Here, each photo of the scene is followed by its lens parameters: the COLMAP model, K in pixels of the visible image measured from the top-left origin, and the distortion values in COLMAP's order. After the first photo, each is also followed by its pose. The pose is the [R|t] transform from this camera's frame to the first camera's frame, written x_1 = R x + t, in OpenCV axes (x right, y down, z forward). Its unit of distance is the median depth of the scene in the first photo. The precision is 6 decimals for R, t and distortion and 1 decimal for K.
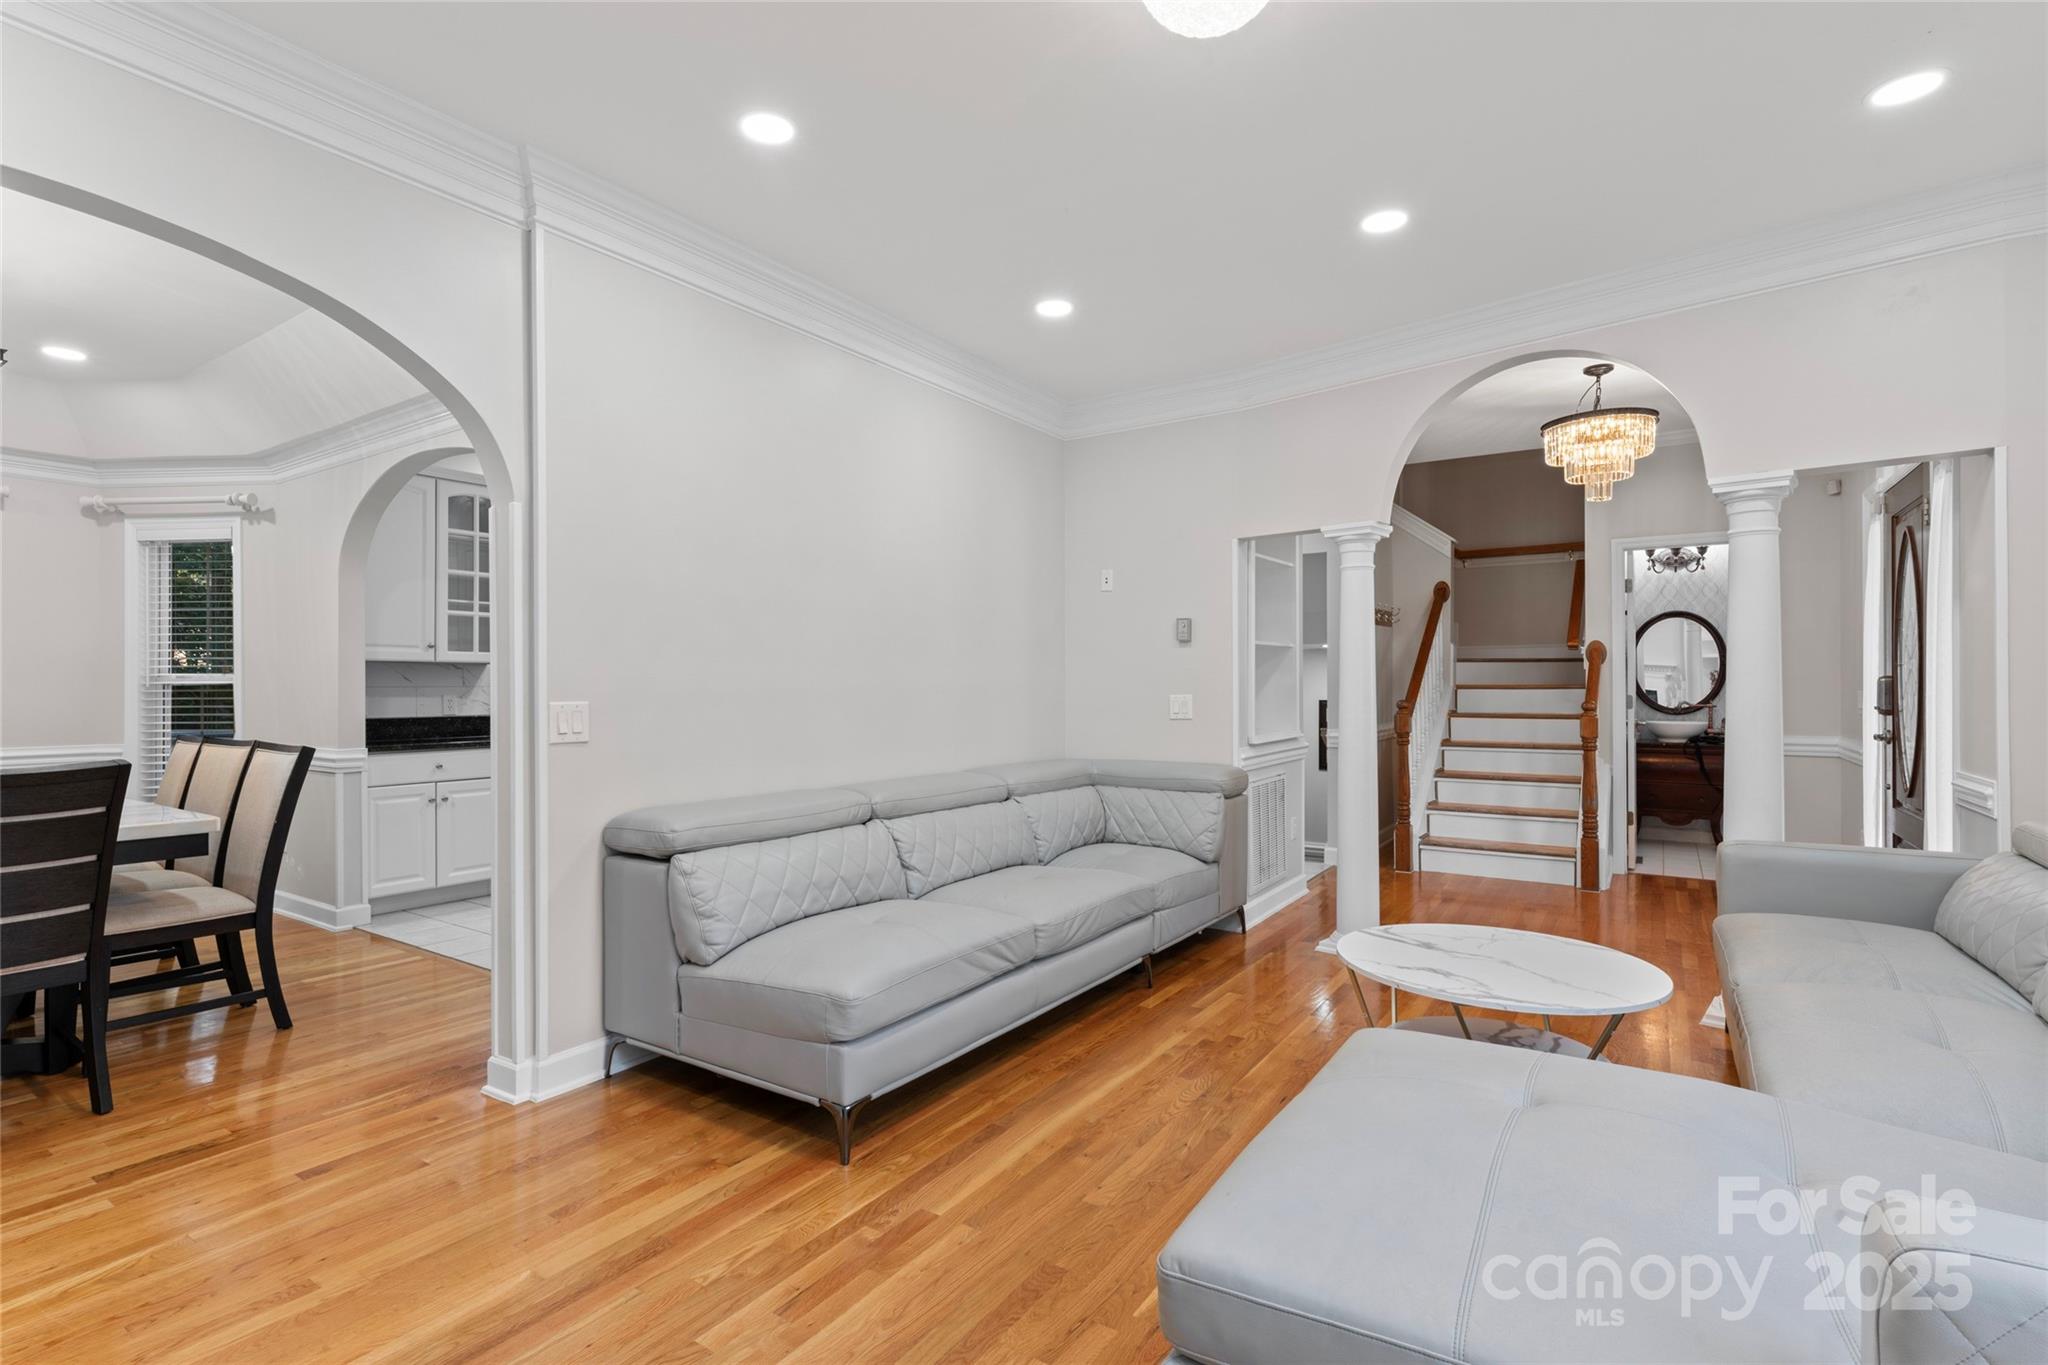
lens RADIAL K [[968.1, 0, 1017.5], [0, 968.1, 678.5], [0, 0, 1]] dist [-0.004878, 0.000197]
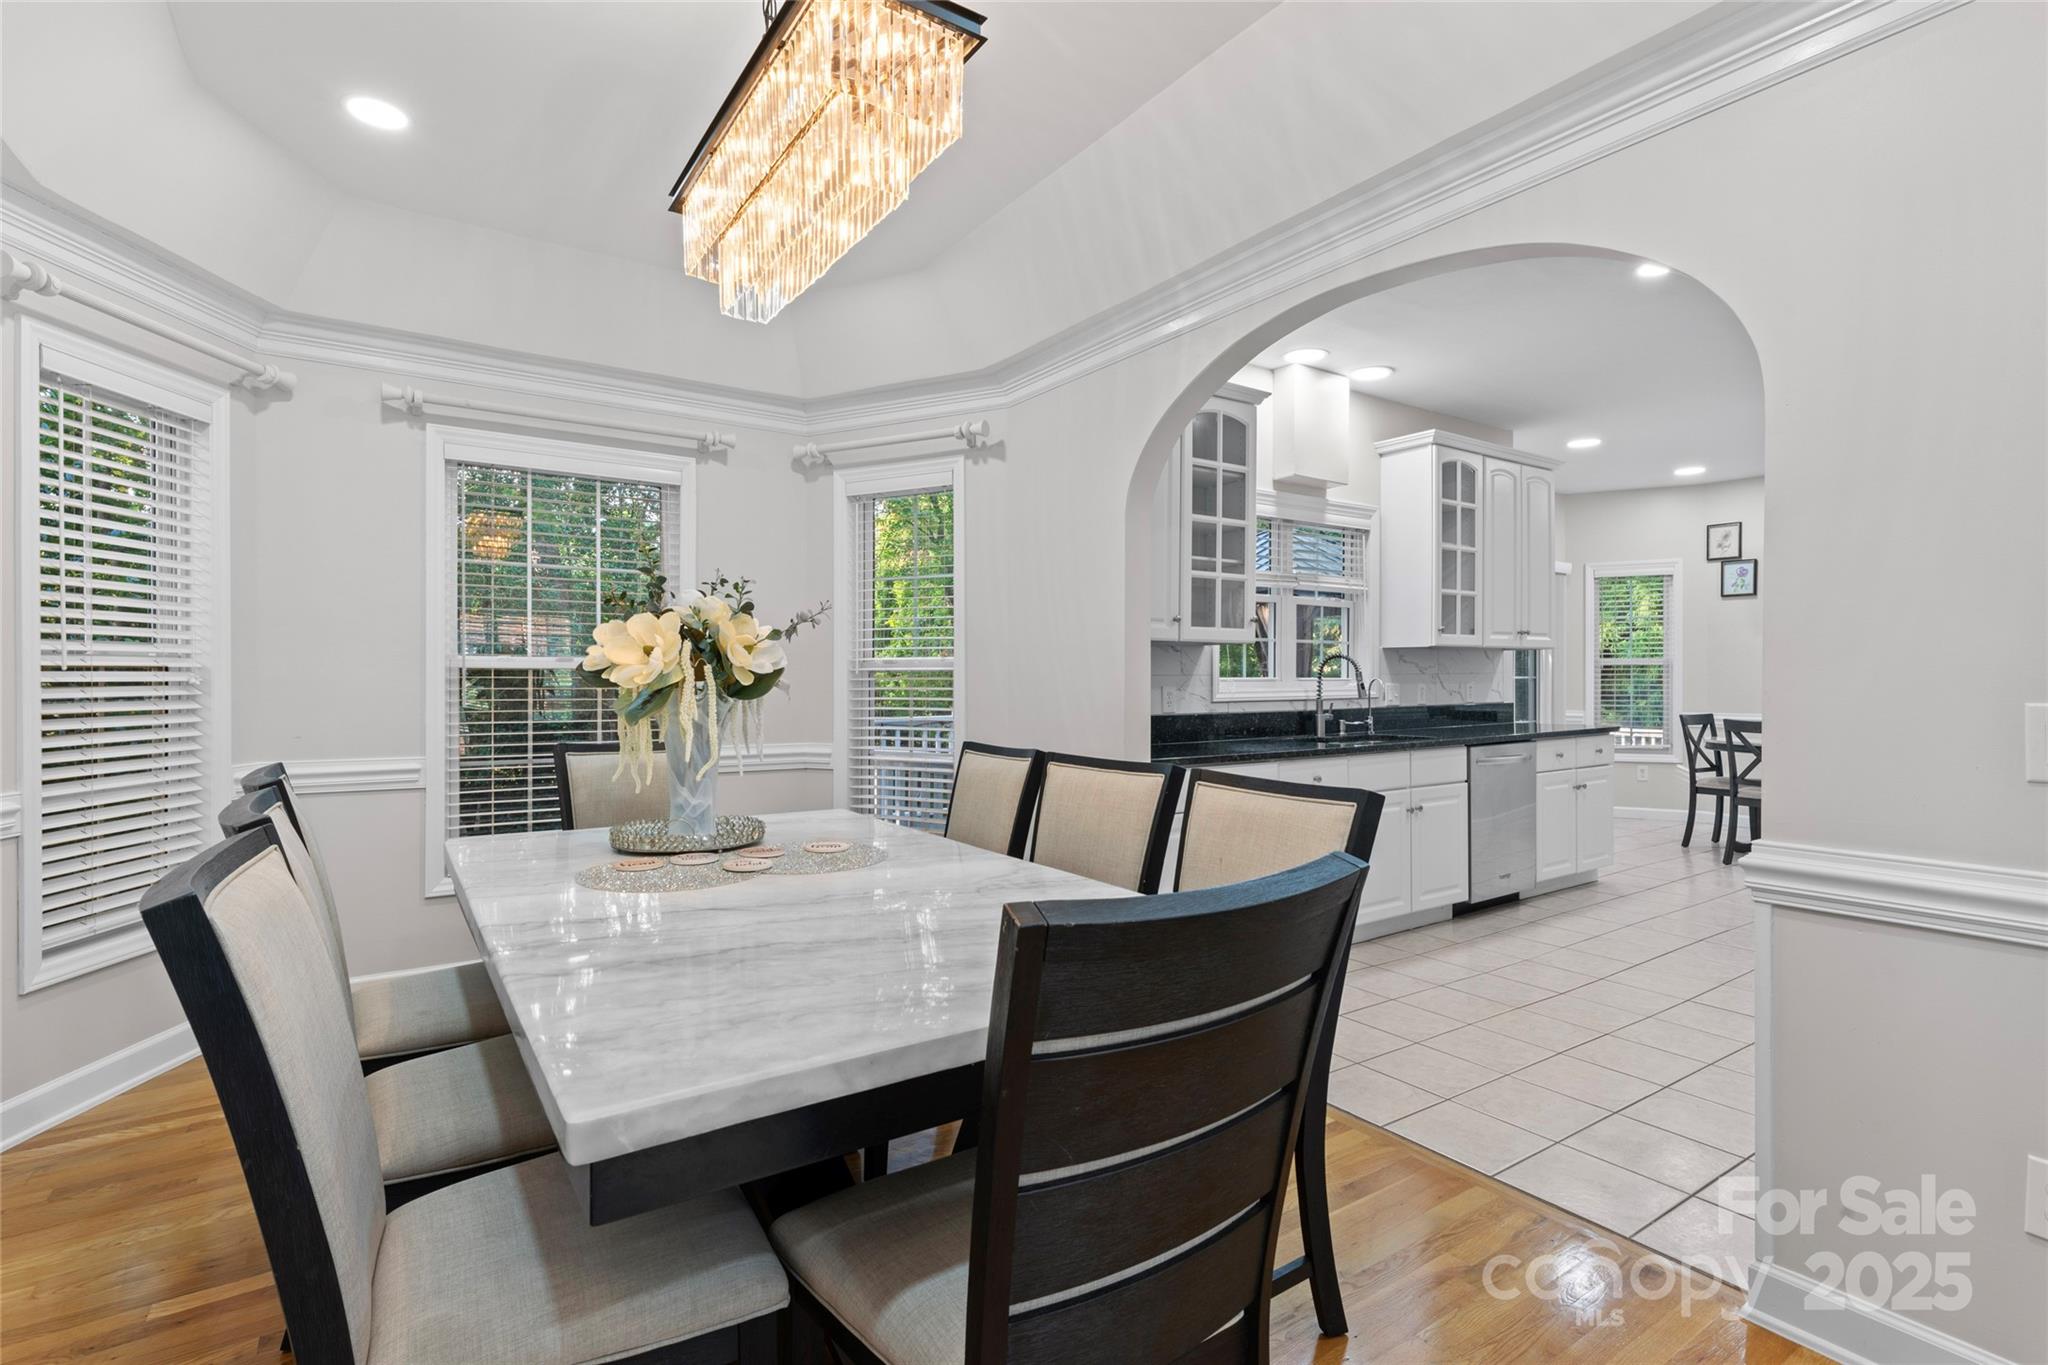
lens RADIAL K [[968.1, 0, 1032.9], [0, 968.1, 684.1], [0, 0, 1]] dist [-0.004878, 0.000197]
pose [[0.927311, 0.007873, -0.374209, -0.457979], [-0.001946, 0.999867, 0.016216, 0.004013], [0.374287, -0.014309, 0.927203, 0.293103]]
